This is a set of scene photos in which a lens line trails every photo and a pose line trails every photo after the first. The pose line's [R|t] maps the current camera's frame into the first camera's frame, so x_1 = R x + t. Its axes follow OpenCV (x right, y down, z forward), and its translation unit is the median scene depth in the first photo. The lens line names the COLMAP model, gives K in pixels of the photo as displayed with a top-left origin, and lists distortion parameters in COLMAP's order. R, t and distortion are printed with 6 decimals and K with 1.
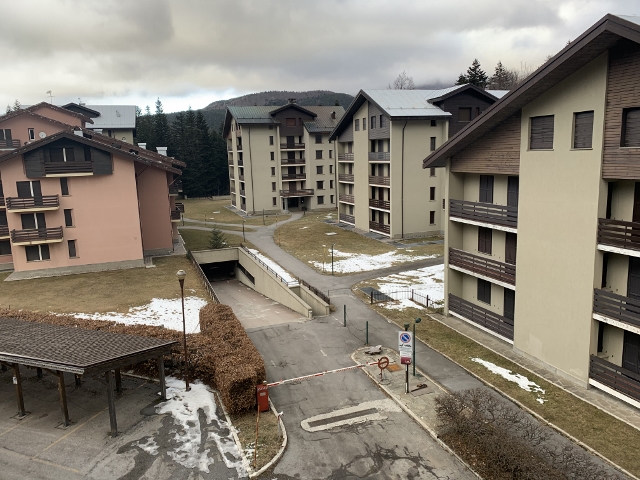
lens RADIAL K [[485.7, 0, 313.6], [0, 485.7, 239.3], [0, 0, 1]] dist [0.041348, -0.045786]
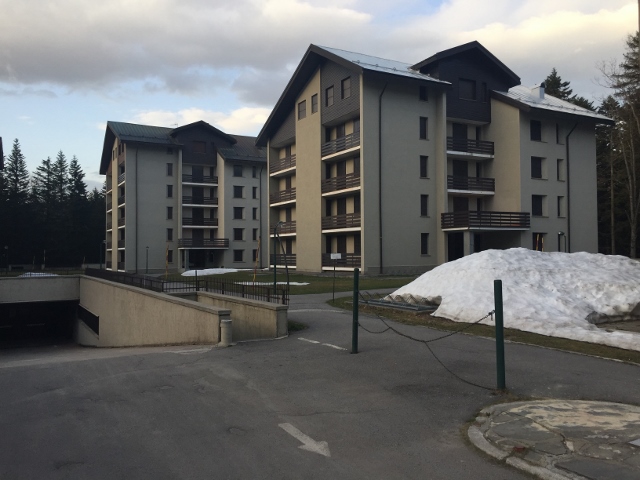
lens RADIAL K [[545.5, 0, 318.0], [0, 545.5, 240.2], [0, 0, 1]] dist [0.086289, -0.095901]
pose [[0.985808, 0.033604, 0.164478, -0.002613], [0.000259, 0.979455, -0.201665, 0.057038], [-0.167875, 0.198845, 0.965546, 0.219072]]
